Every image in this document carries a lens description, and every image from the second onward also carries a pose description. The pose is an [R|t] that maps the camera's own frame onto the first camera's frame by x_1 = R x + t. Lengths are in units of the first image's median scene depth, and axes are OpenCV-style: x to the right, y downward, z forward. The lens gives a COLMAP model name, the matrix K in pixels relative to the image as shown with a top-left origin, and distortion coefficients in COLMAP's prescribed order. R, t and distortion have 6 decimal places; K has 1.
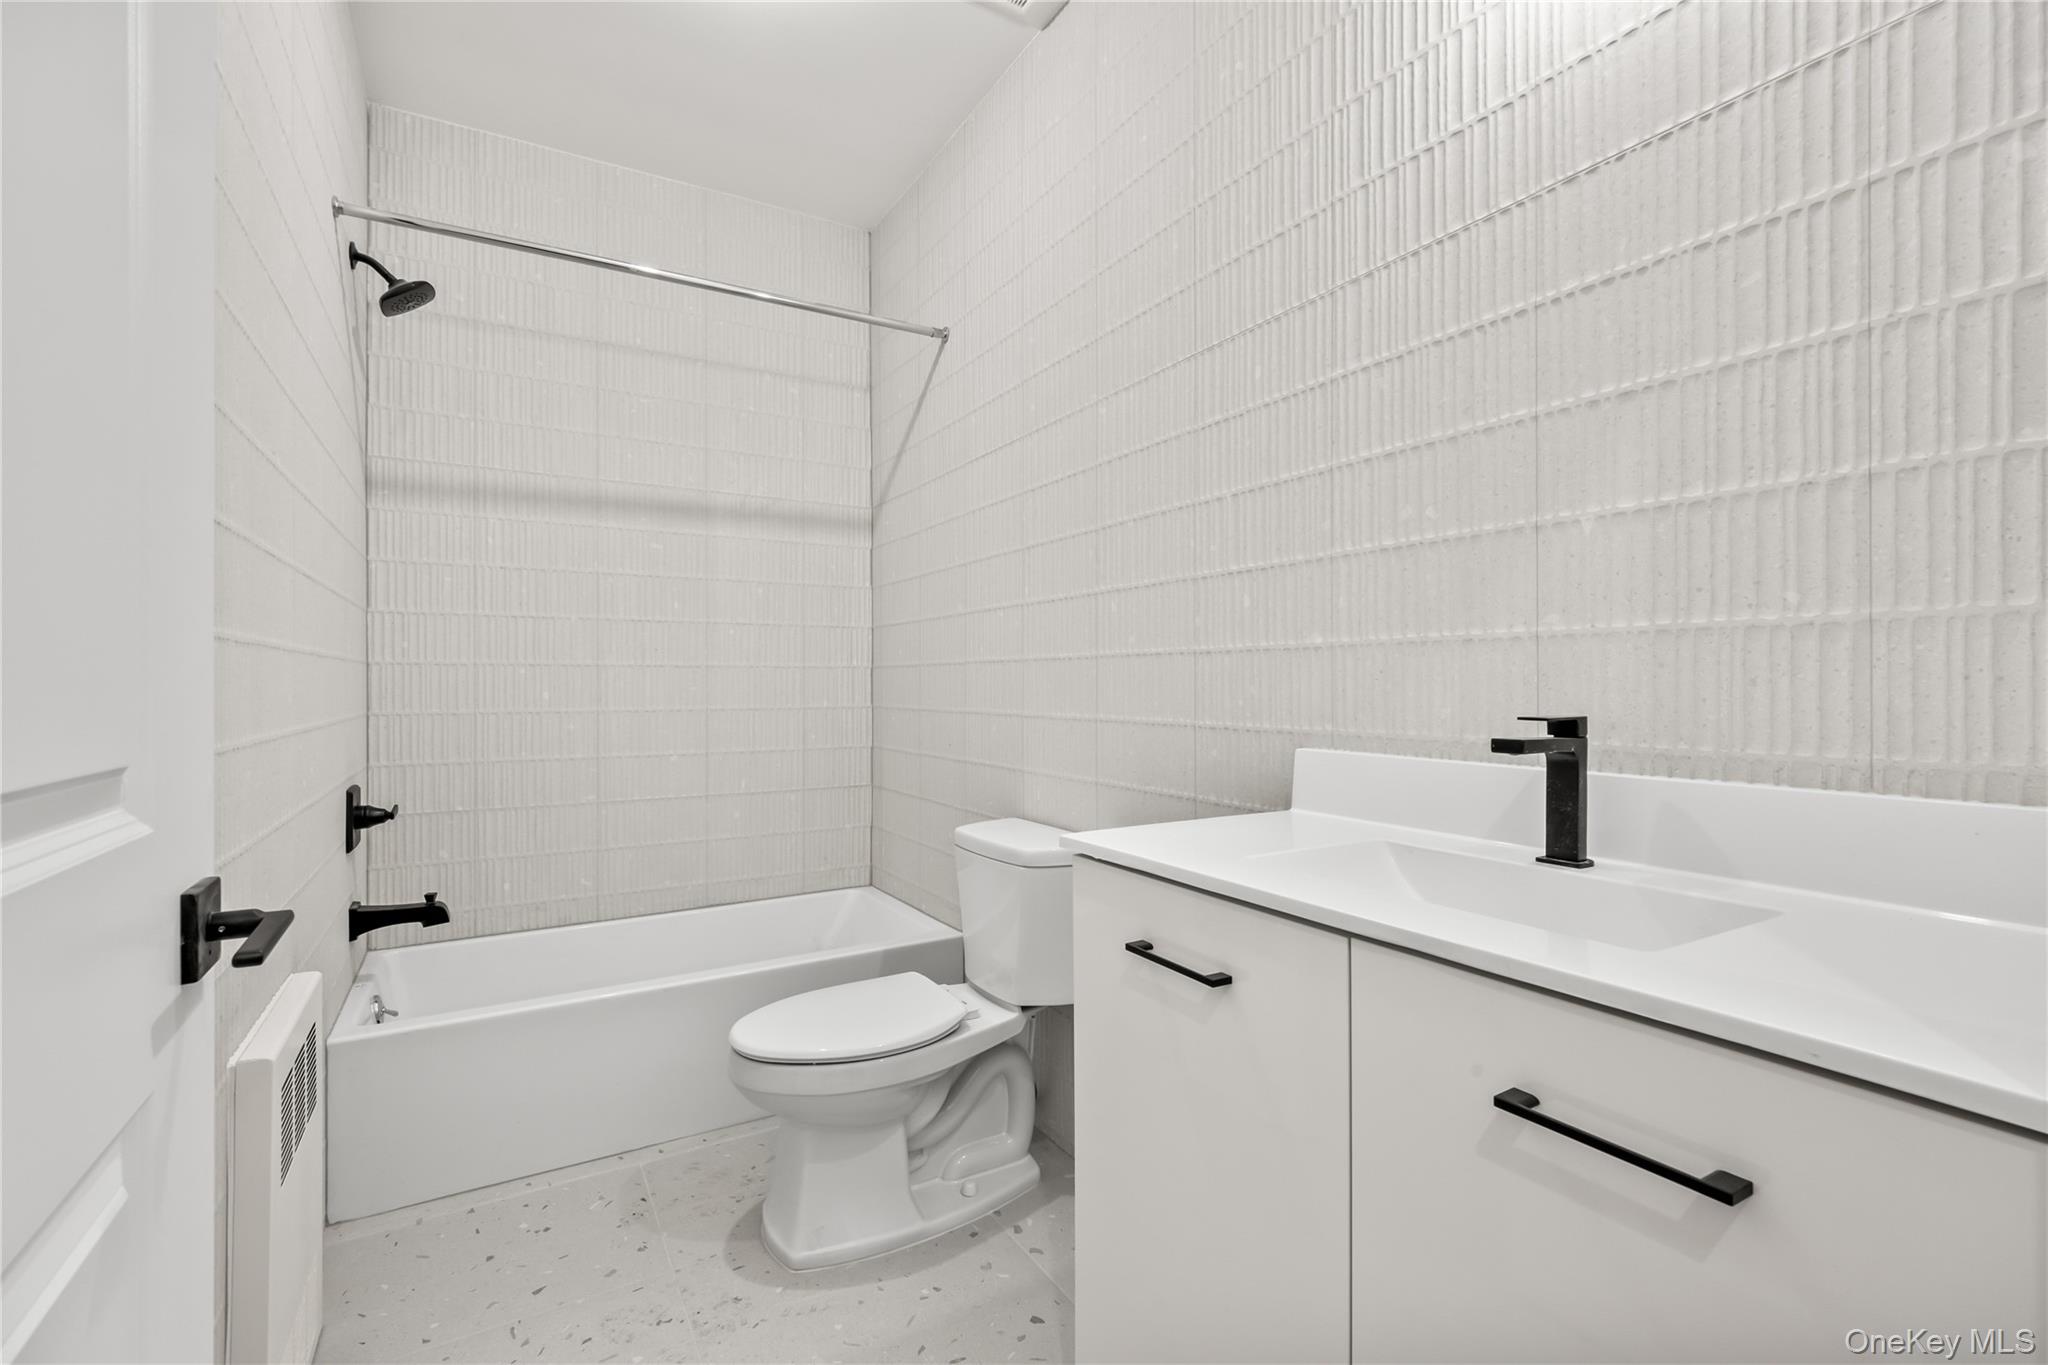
lens RADIAL K [[888.4, 0, 1019.6], [0, 888.4, 683.9], [0, 0, 1]] dist [0.015007, -0.003419]
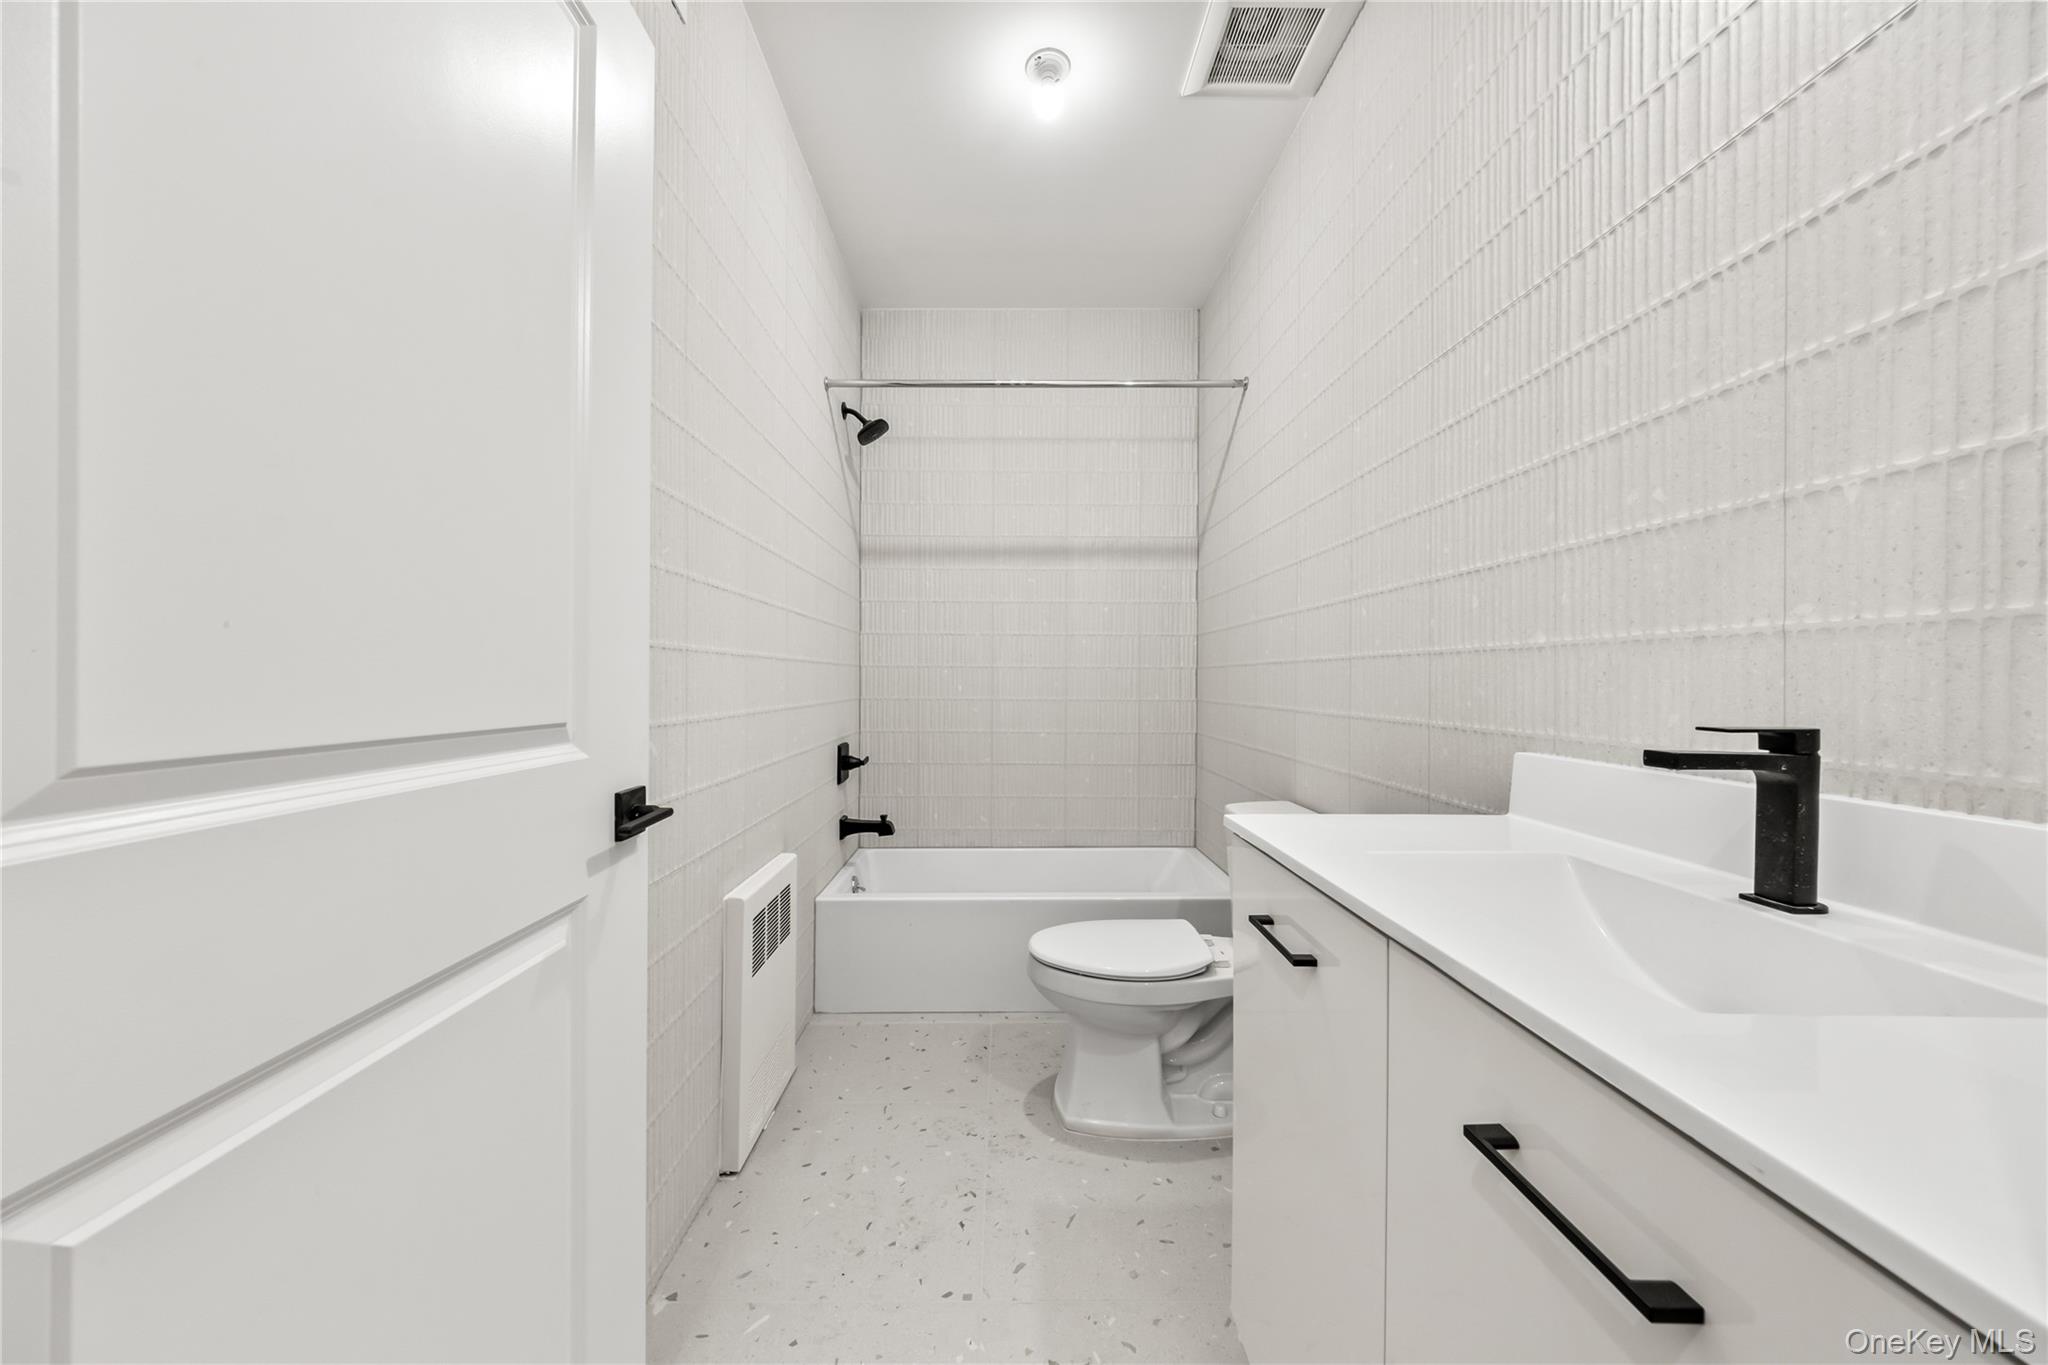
lens RADIAL K [[722.5, 0, 1023.0], [0, 722.5, 680.2], [0, 0, 1]] dist [0.007351, 0.000926]
pose [[0.871199, 0.006899, -0.490882, 0.211478], [-0.007169, 0.999973, 0.001330, -0.002517], [0.490878, 0.002360, 0.871225, 0.043534]]
